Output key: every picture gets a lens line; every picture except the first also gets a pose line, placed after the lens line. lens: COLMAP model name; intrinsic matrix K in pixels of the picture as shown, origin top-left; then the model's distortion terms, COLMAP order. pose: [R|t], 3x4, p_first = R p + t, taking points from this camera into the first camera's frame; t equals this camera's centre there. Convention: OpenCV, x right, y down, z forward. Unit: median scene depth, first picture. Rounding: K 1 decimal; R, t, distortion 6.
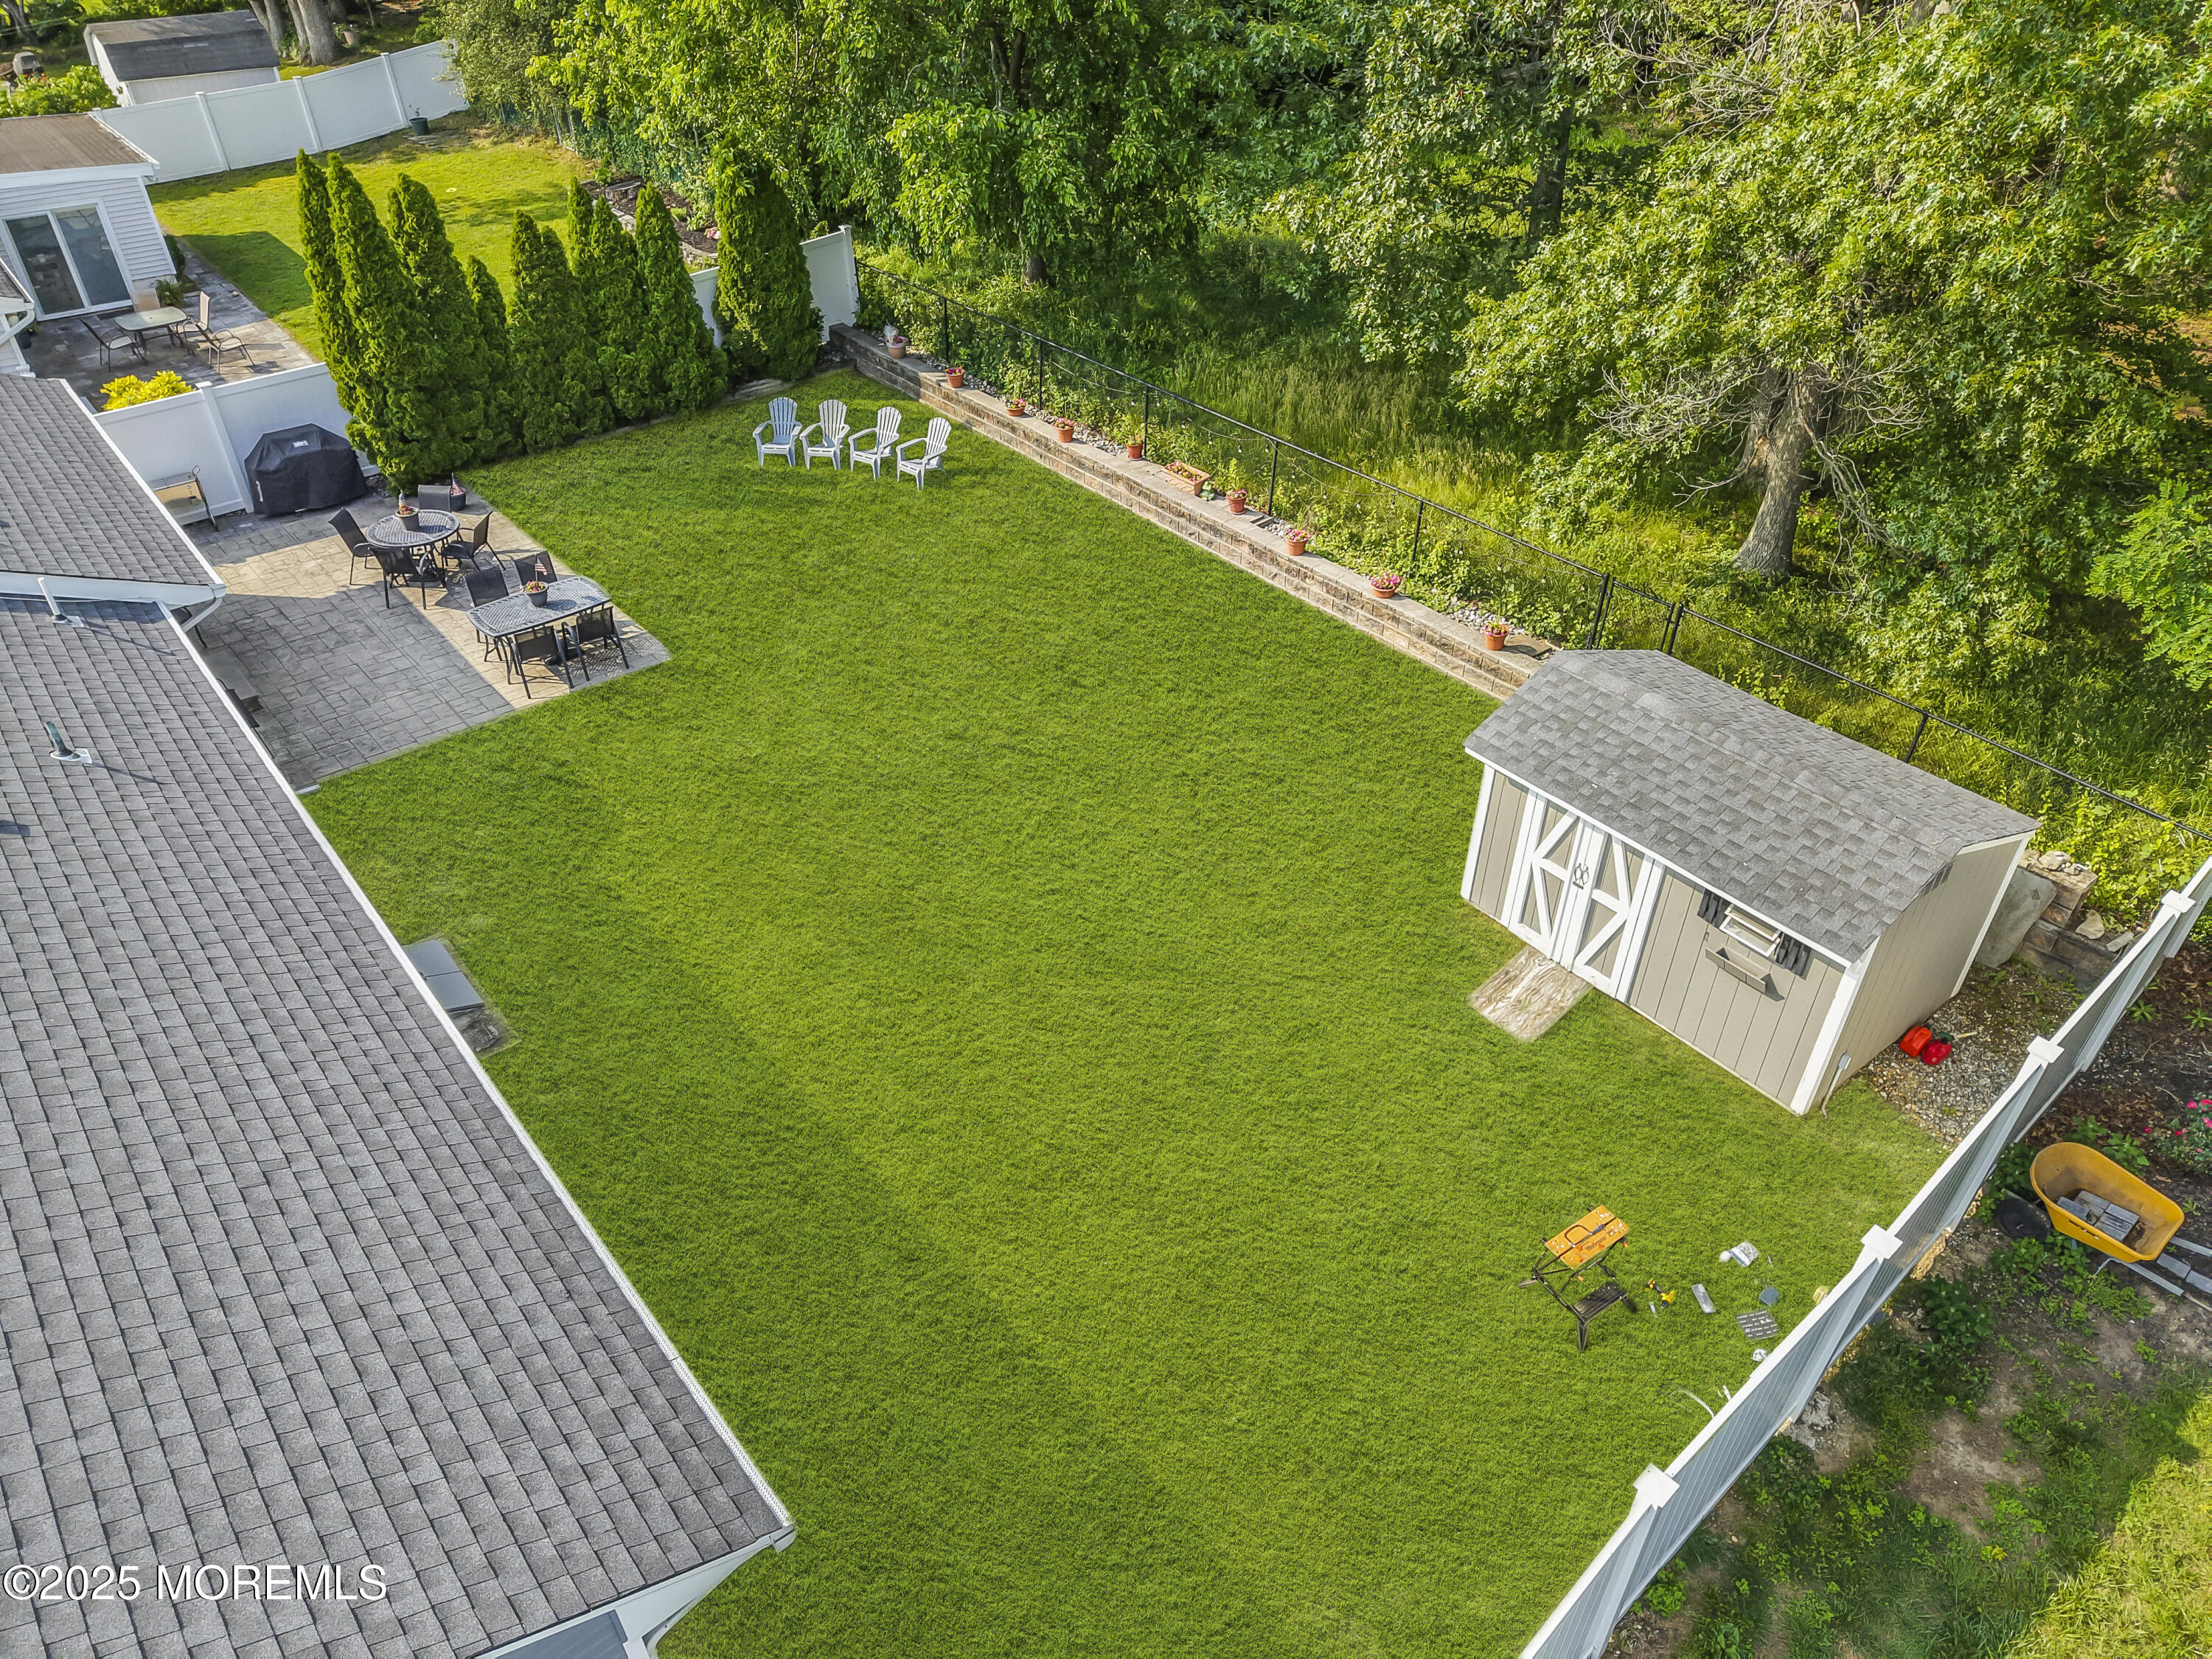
lens RADIAL K [[1470.5, 0, 1112.8], [0, 1470.5, 843.0], [0, 0, 1]] dist [0.036289, -0.048769]
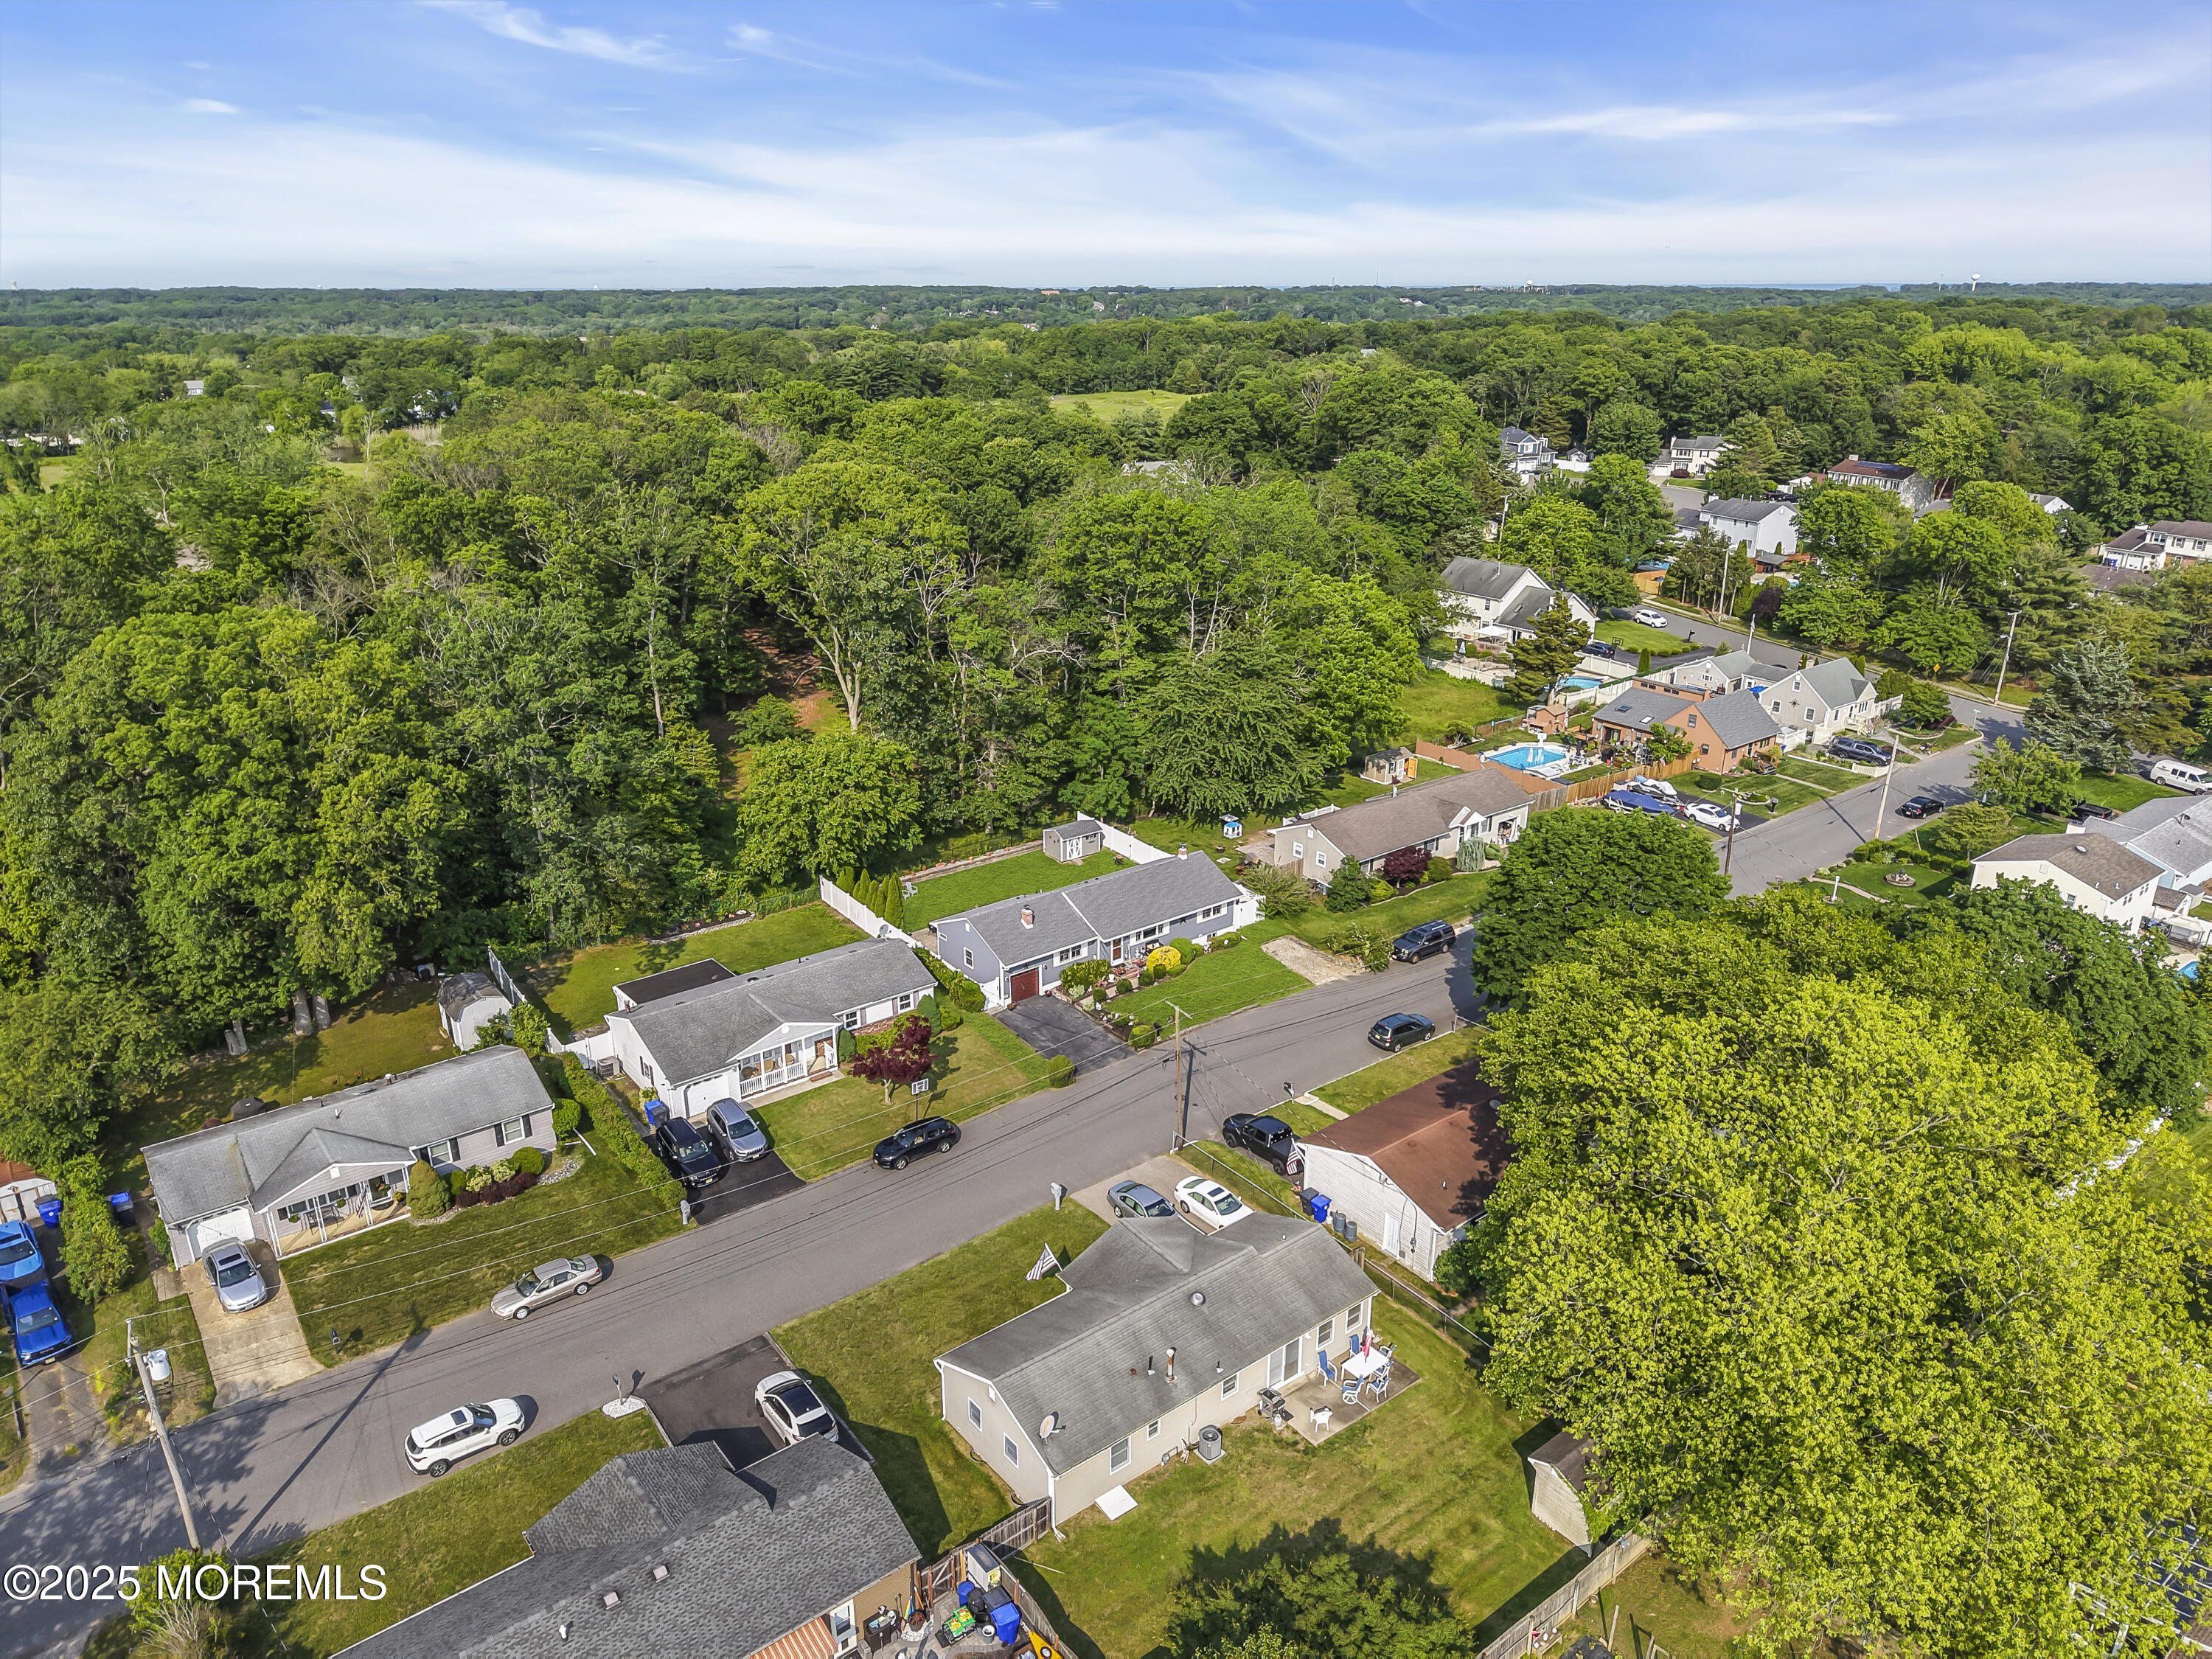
lens RADIAL K [[1475.4, 0, 1124.4], [0, 1475.4, 832.0], [0, 0, 1]] dist [0.056472, -0.121940]
pose [[0.016204, -0.355519, 0.934528, -5.720666], [0.596131, 0.753800, 0.276429, -1.669473], [-0.802723, 0.552623, 0.224151, -0.898290]]
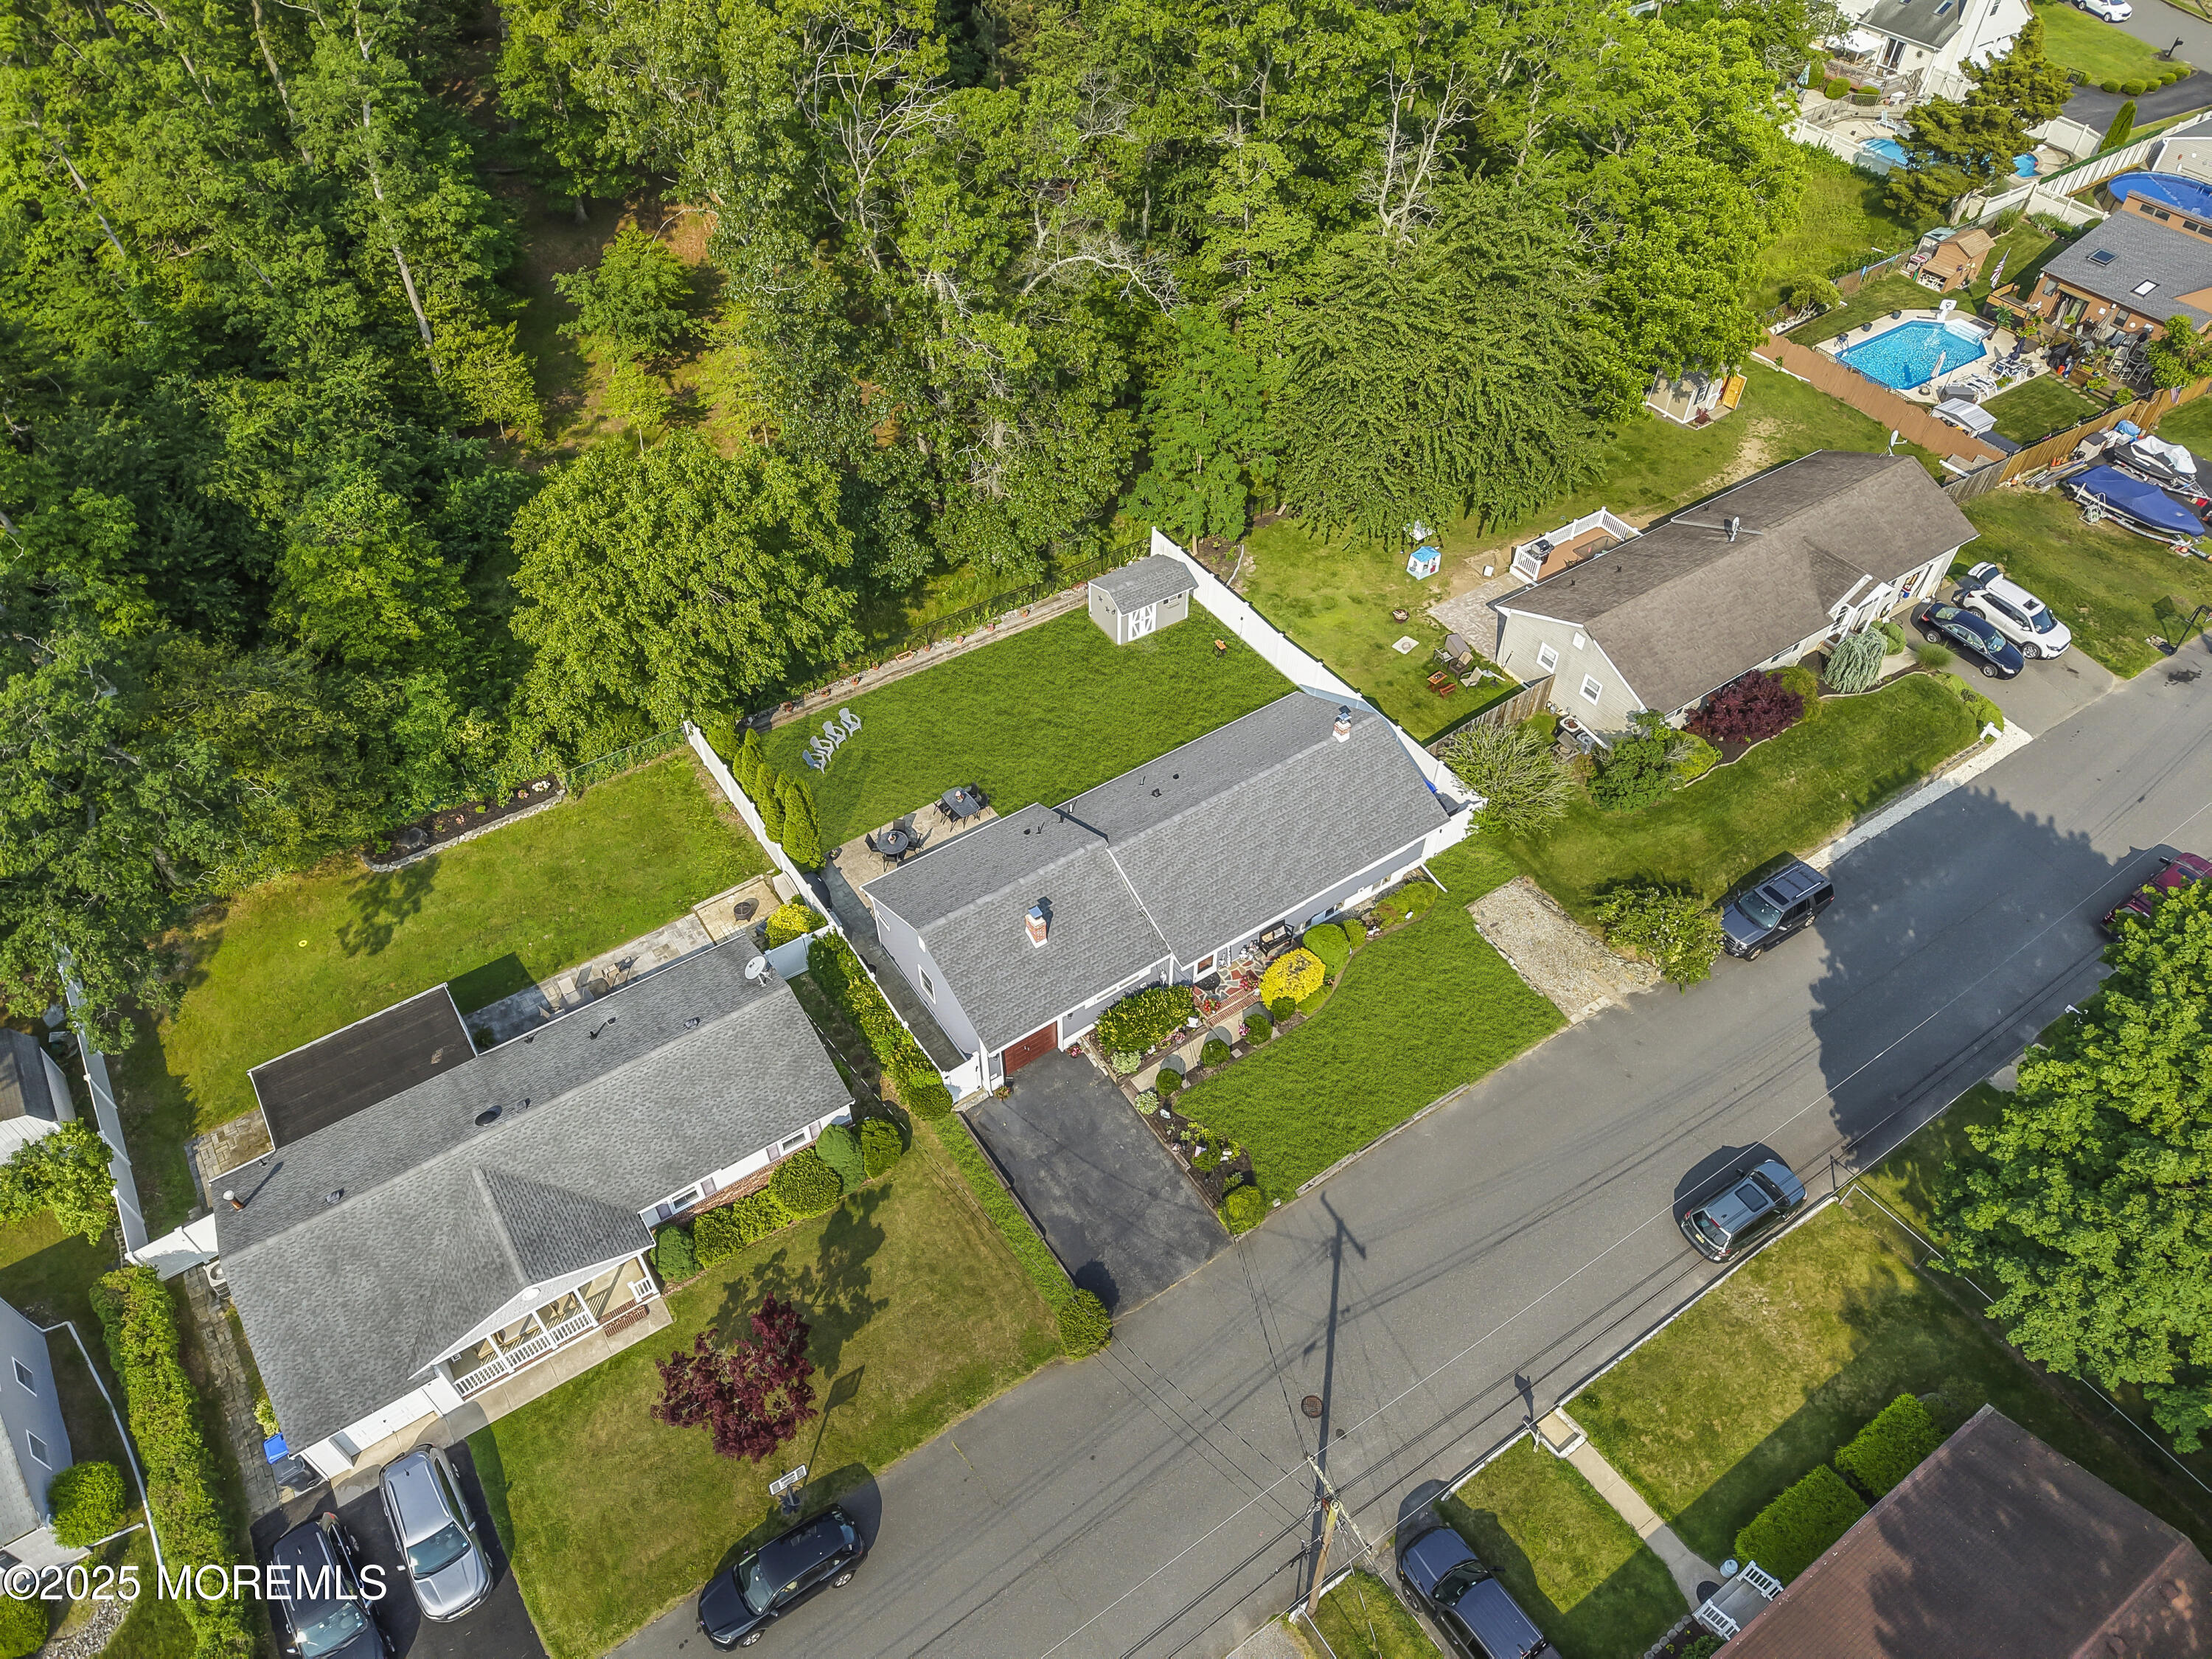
lens RADIAL K [[1470.5, 0, 1112.8], [0, 1470.5, 843.0], [0, 0, 1]] dist [0.036289, -0.048769]
pose [[0.093099, -0.732196, 0.674701, -2.615004], [0.592814, 0.585203, 0.553271, -1.703500], [-0.799940, 0.348463, 0.488538, -0.768707]]
